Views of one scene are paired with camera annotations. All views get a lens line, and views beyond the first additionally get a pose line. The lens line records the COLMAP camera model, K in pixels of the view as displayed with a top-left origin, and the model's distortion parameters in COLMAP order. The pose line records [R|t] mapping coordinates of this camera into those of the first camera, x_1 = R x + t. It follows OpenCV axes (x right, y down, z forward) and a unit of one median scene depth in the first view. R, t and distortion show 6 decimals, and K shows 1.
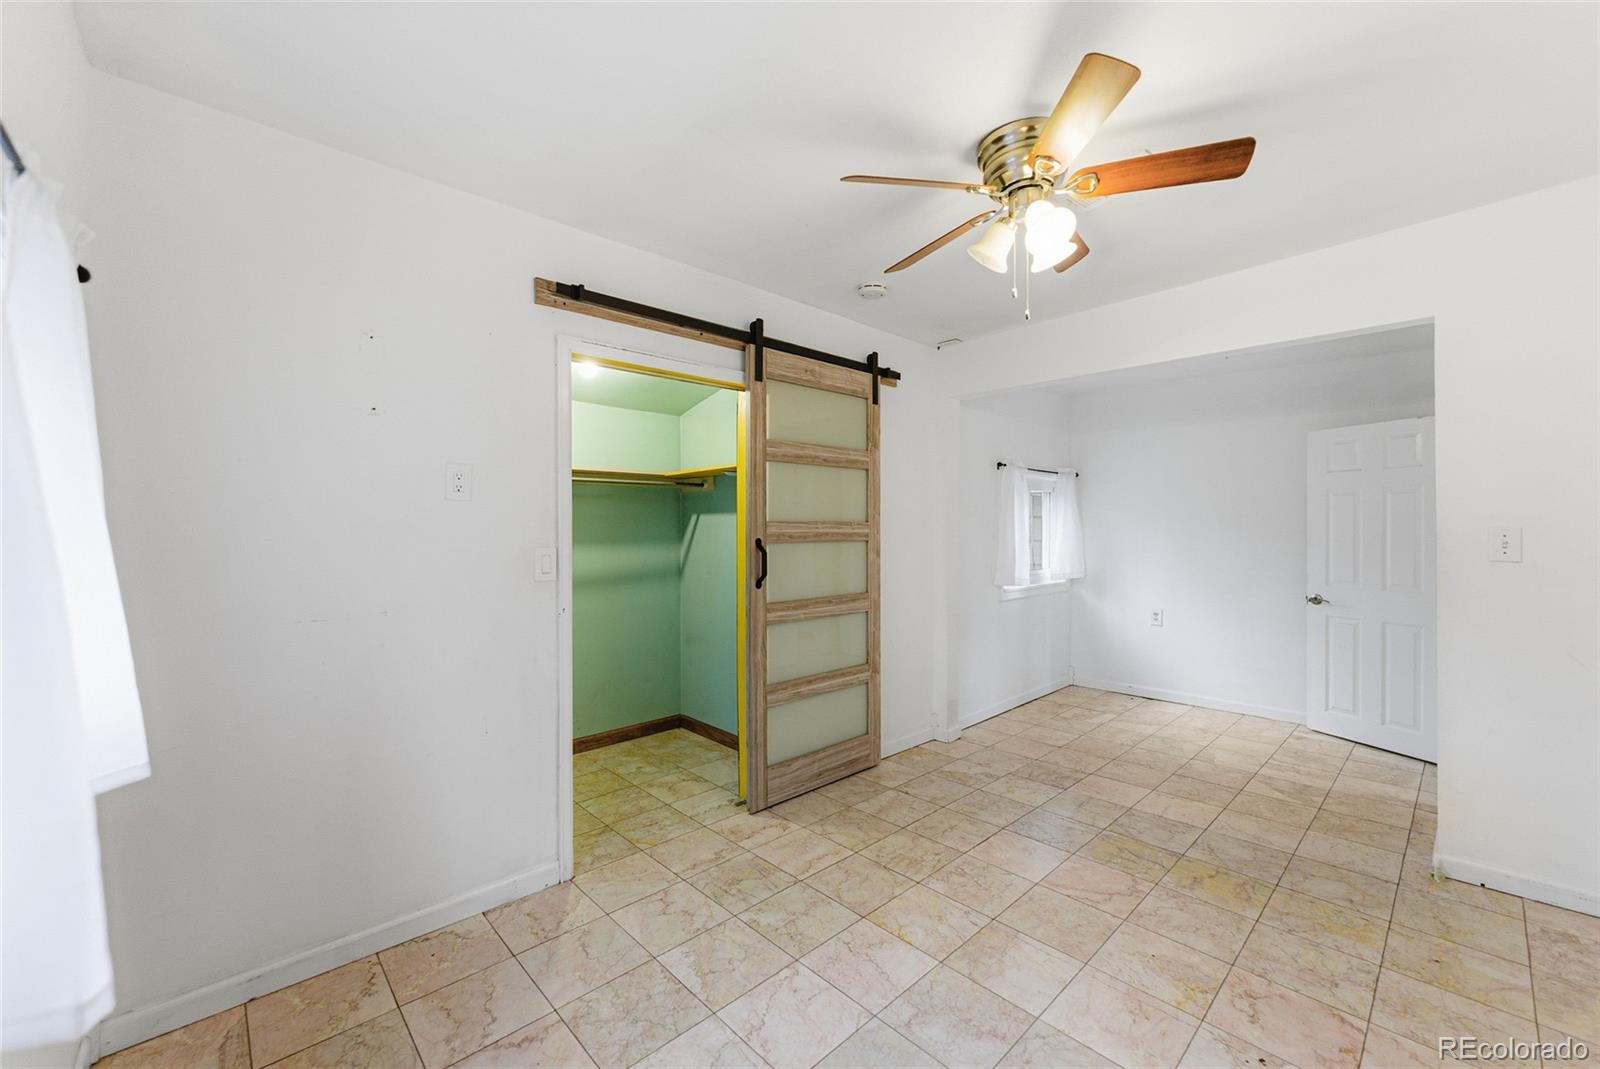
lens RADIAL K [[648.2, 0, 797.7], [0, 648.2, 540.7], [0, 0, 1]] dist [-0.004752, 0.001463]
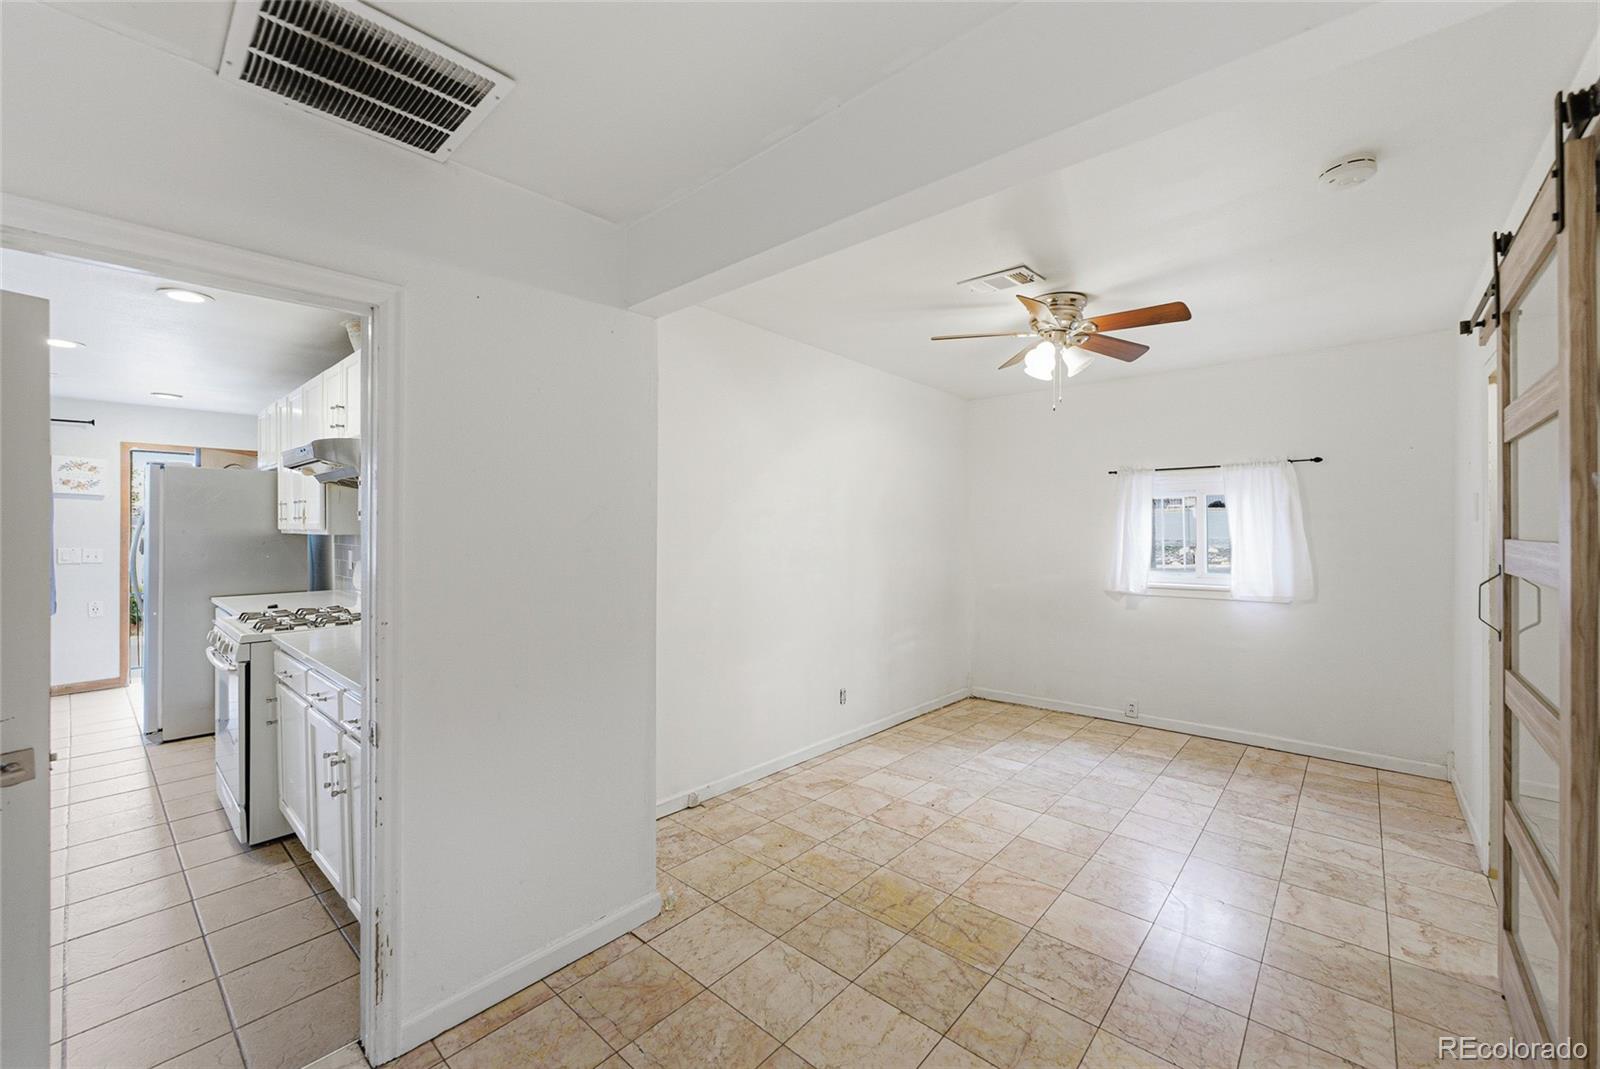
lens RADIAL K [[648.2, 0, 809.6], [0, 648.2, 525.3], [0, 0, 1]] dist [-0.004752, 0.001463]
pose [[-0.993861, -0.000495, -0.110634, 0.695996], [-0.002543, 0.999828, 0.018377, -0.052358], [0.110606, 0.018546, -0.993691, 1.546684]]
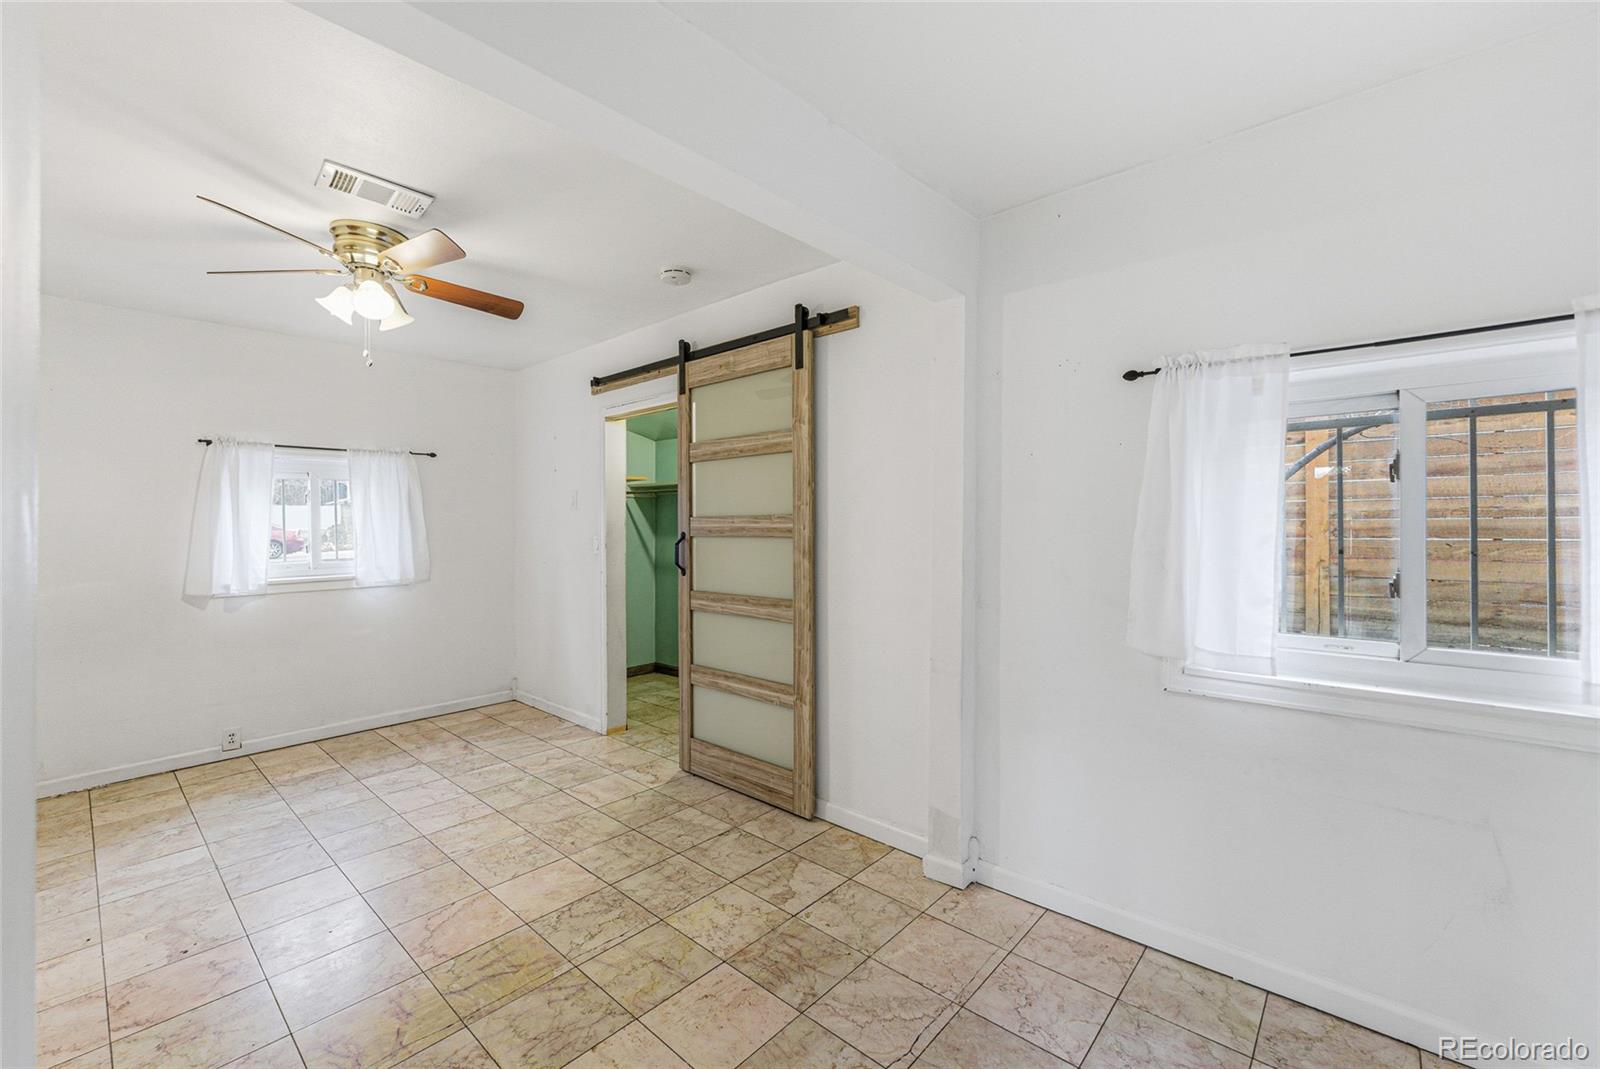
lens RADIAL K [[648.2, 0, 798.3], [0, 648.2, 535.4], [0, 0, 1]] dist [-0.004752, 0.001463]
pose [[0.087812, 0.017445, -0.995984, 1.076720], [-0.017386, 0.999721, 0.015977, -0.018676], [0.995985, 0.015913, 0.088091, 1.080490]]
